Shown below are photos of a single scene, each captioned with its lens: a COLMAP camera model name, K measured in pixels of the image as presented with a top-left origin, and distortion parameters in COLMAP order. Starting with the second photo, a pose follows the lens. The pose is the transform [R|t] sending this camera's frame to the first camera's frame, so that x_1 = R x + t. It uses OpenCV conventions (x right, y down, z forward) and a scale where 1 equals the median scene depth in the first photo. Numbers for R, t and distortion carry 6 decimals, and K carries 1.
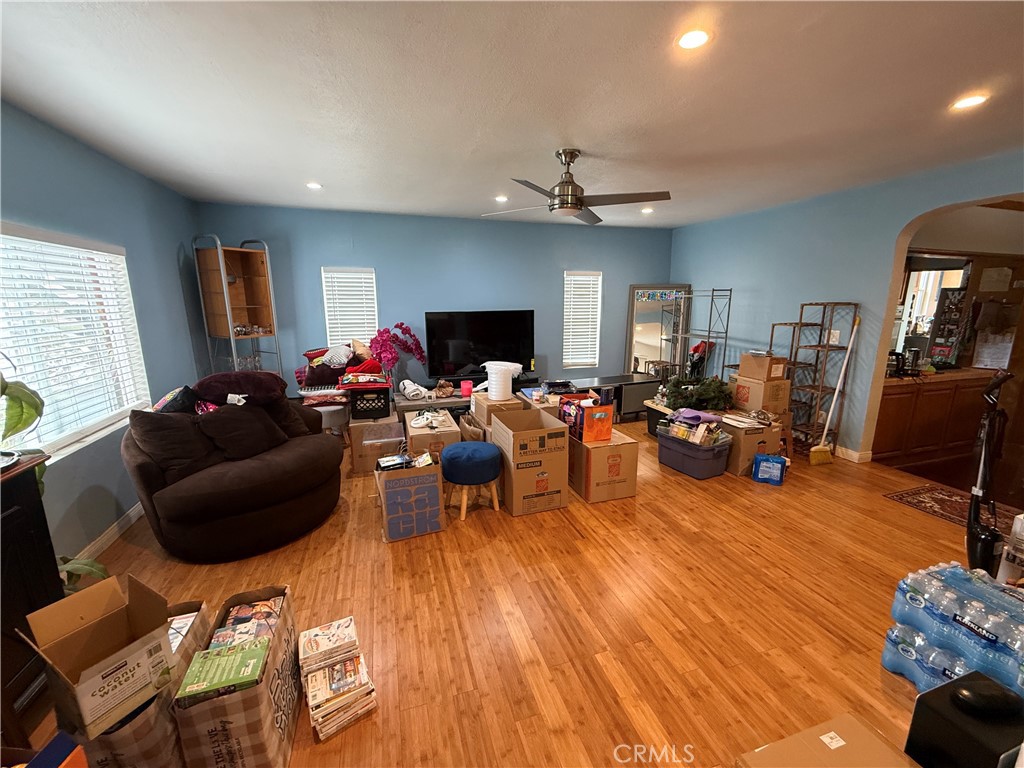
lens RADIAL K [[408.0, 0, 512.7], [0, 408.0, 385.4], [0, 0, 1]] dist [0.000771, -0.000467]
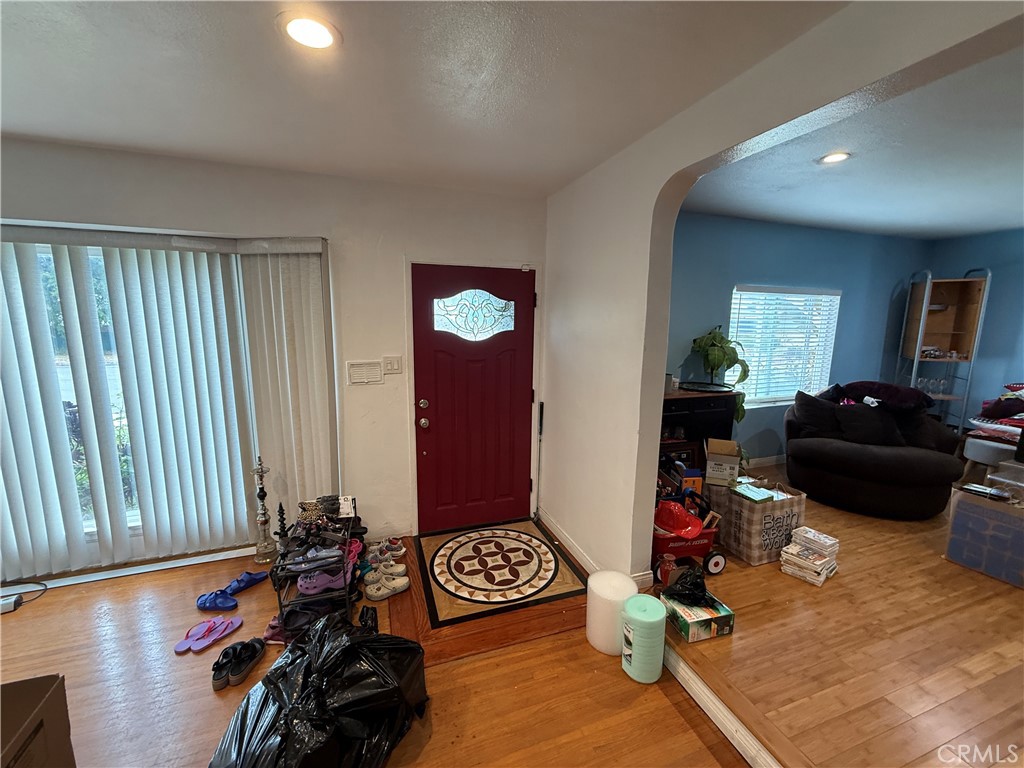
lens RADIAL K [[408.0, 0, 509.4], [0, 408.0, 385.8], [0, 0, 1]] dist [0.000771, -0.000467]
pose [[0.031363, 0.162886, -0.986146, 0.592974], [-0.216982, 0.964212, 0.152362, 0.040296], [0.975672, 0.209198, 0.065584, -0.236240]]
